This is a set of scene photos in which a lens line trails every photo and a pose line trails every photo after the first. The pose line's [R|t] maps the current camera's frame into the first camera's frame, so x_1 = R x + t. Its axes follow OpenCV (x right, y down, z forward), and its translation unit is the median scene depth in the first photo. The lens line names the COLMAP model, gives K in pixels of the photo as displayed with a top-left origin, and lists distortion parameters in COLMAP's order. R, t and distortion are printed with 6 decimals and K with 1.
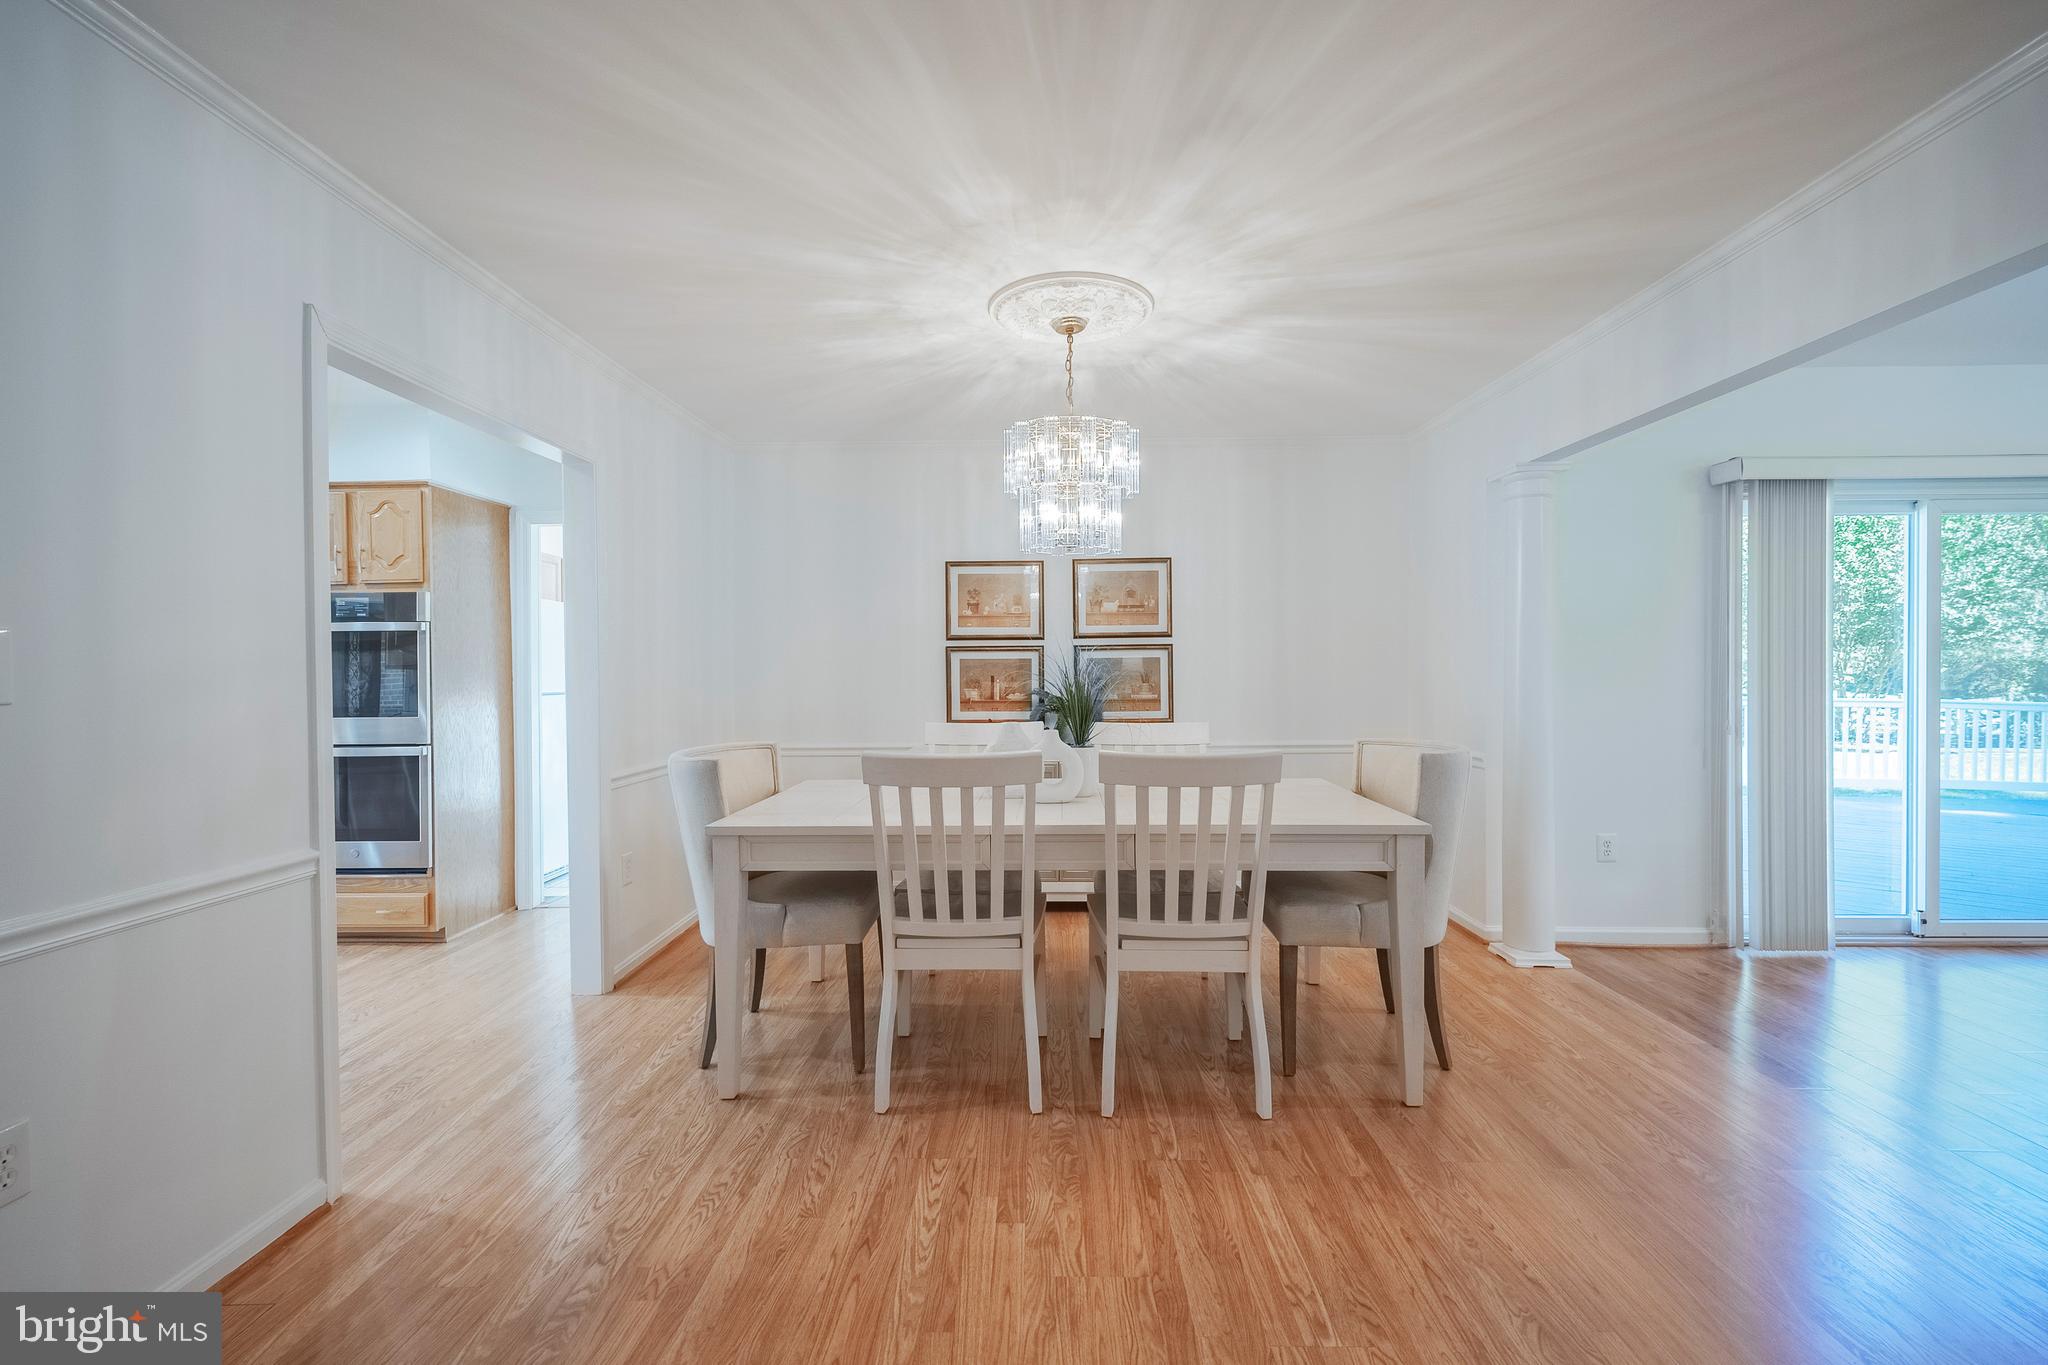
lens RADIAL K [[868.8, 0, 1024.0], [0, 868.8, 682.5], [0, 0, 1]] dist [-0.001326, -0.000814]
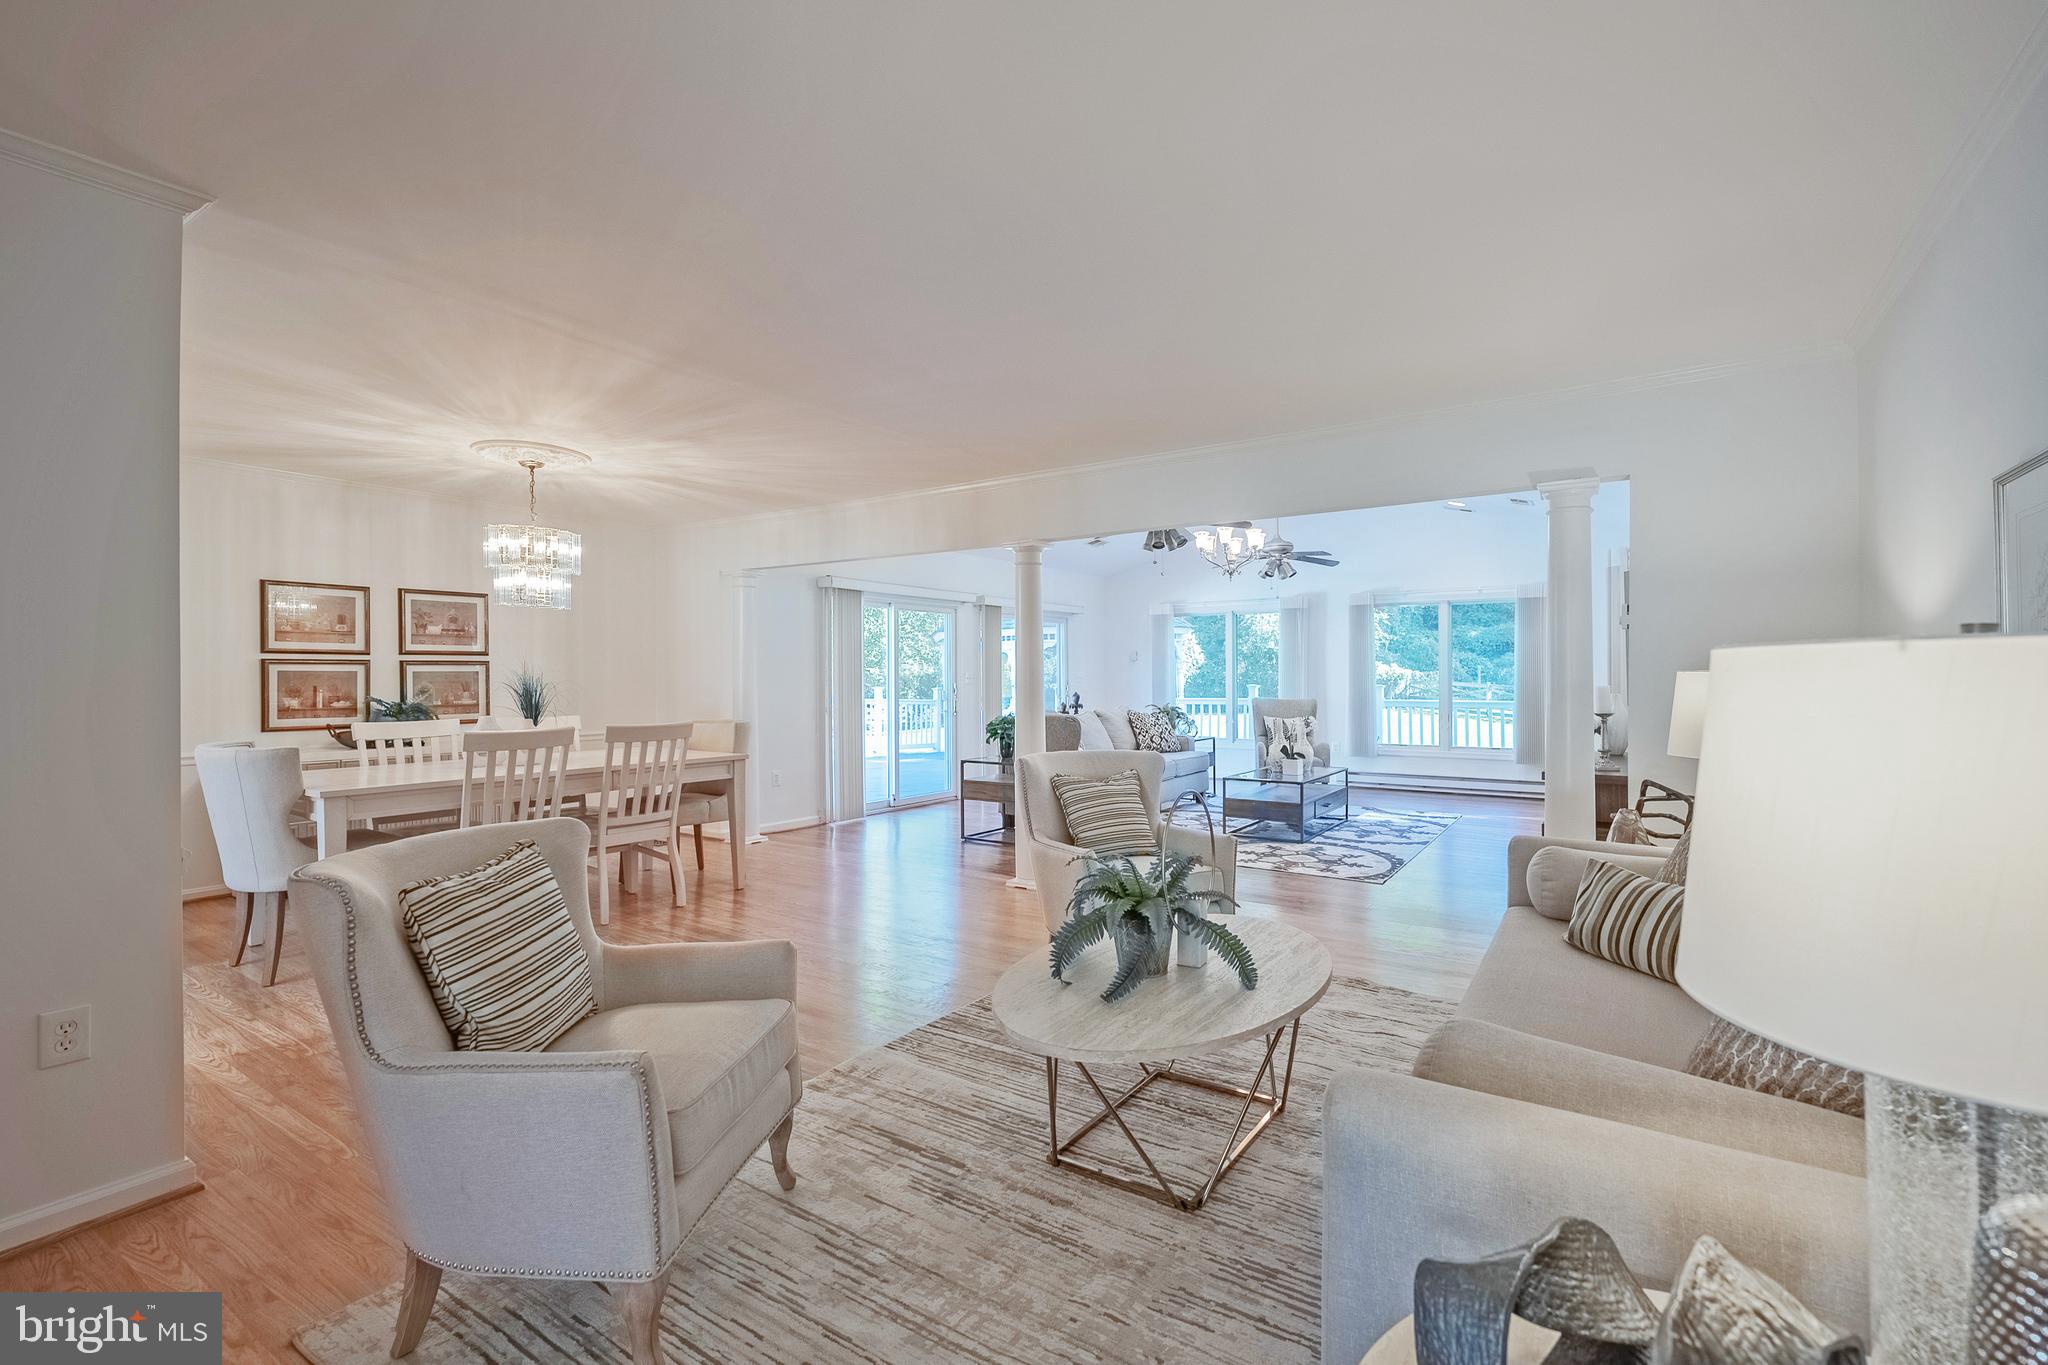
lens RADIAL K [[868.8, 0, 1024.0], [0, 868.8, 682.5], [0, 0, 1]] dist [-0.001326, -0.000814]
pose [[0.554002, 0.002604, 0.832511, -0.585748], [0.006290, 0.999953, -0.007314, 0.002011], [-0.832492, 0.009288, 0.553960, -0.469957]]
